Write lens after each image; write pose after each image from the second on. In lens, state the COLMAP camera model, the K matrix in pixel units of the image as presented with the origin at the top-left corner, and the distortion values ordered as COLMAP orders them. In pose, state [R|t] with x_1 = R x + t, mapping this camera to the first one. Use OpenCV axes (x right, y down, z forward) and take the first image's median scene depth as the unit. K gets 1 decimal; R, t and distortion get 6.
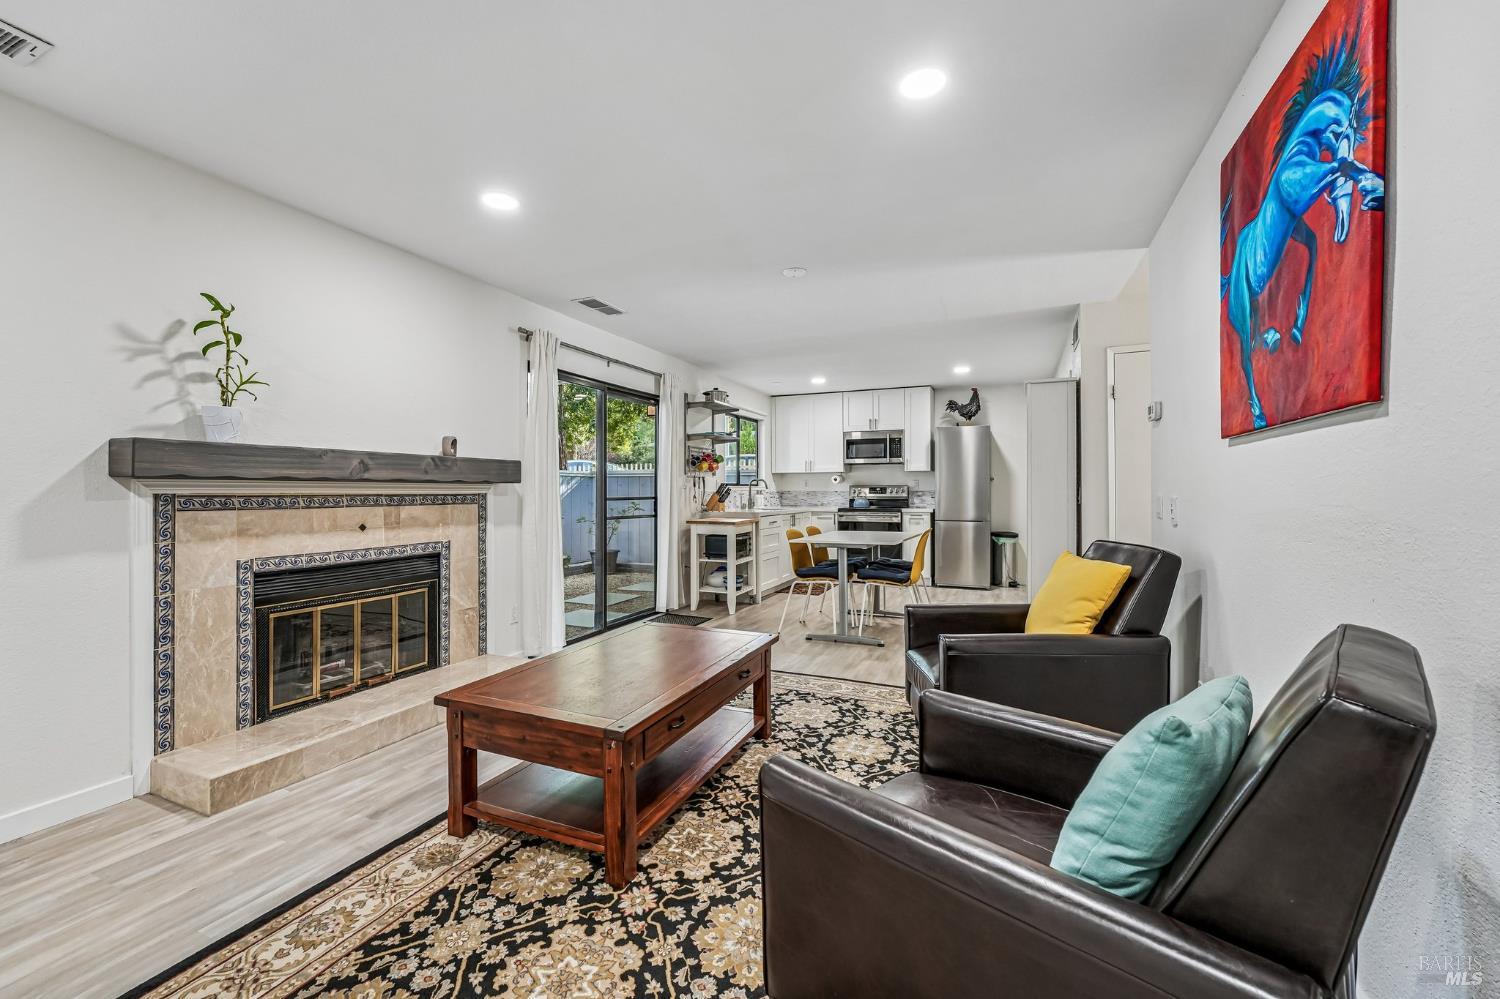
lens RADIAL K [[603.3, 0, 741.4], [0, 603.3, 490.4], [0, 0, 1]] dist [-0.006291, 0.000153]
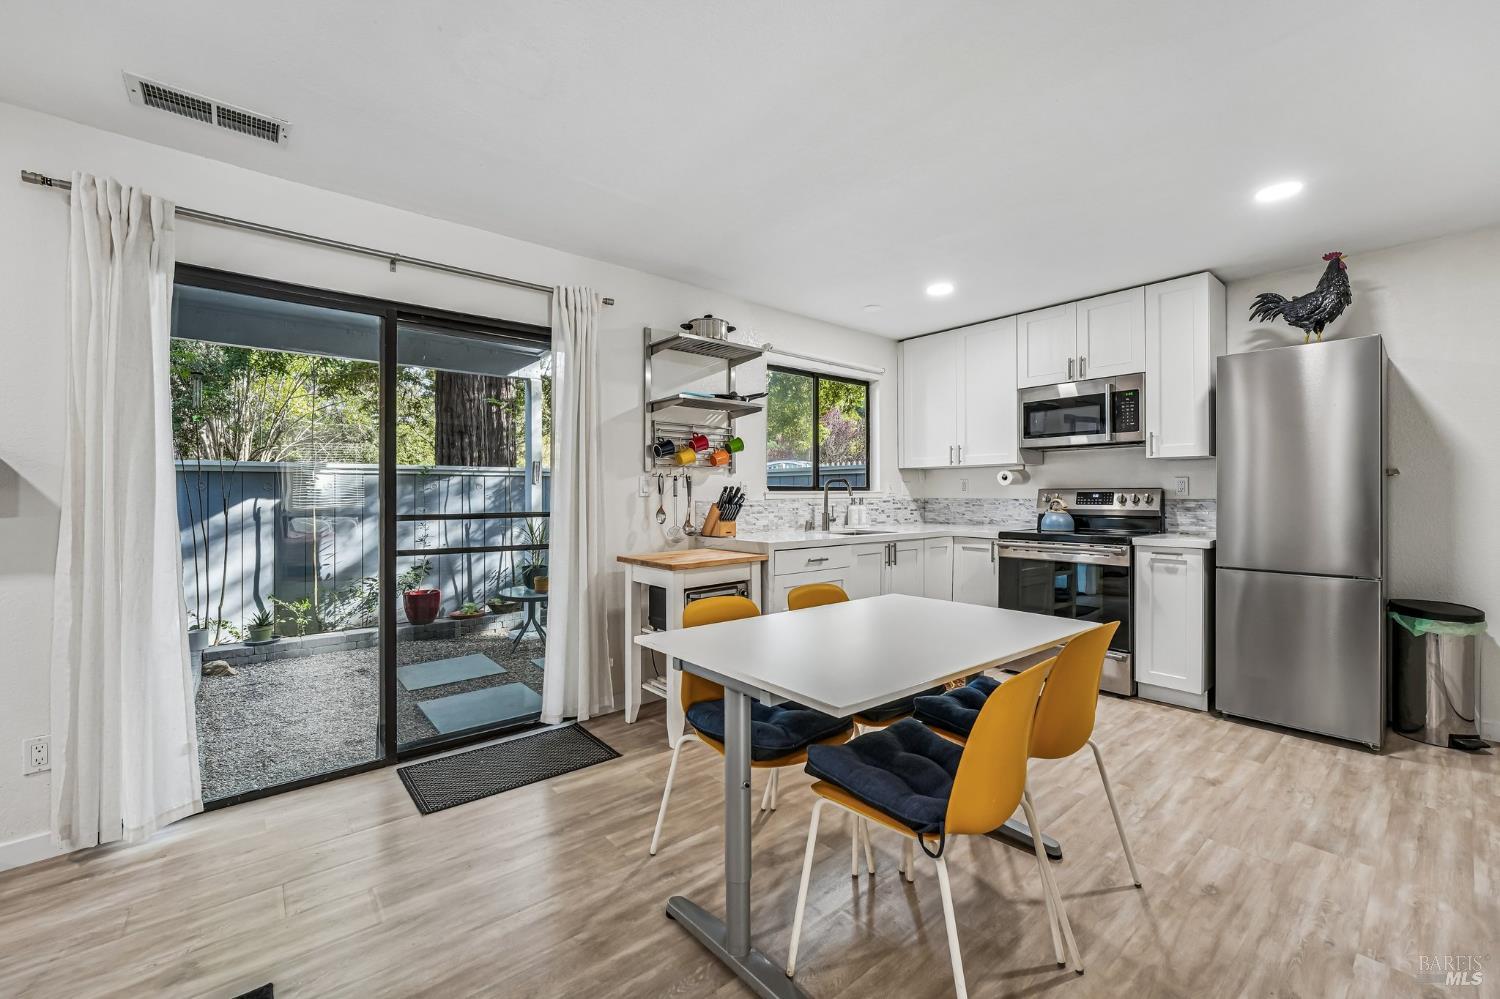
lens RADIAL K [[602.5, 0, 746.0], [0, 602.5, 493.3], [0, 0, 1]] dist [-0.005098, -0.000153]
pose [[0.899629, -0.001735, -0.436652, 0.439422], [0.002070, 0.999998, 0.000290, -0.011488], [0.436650, -0.001165, 0.899631, 0.979136]]
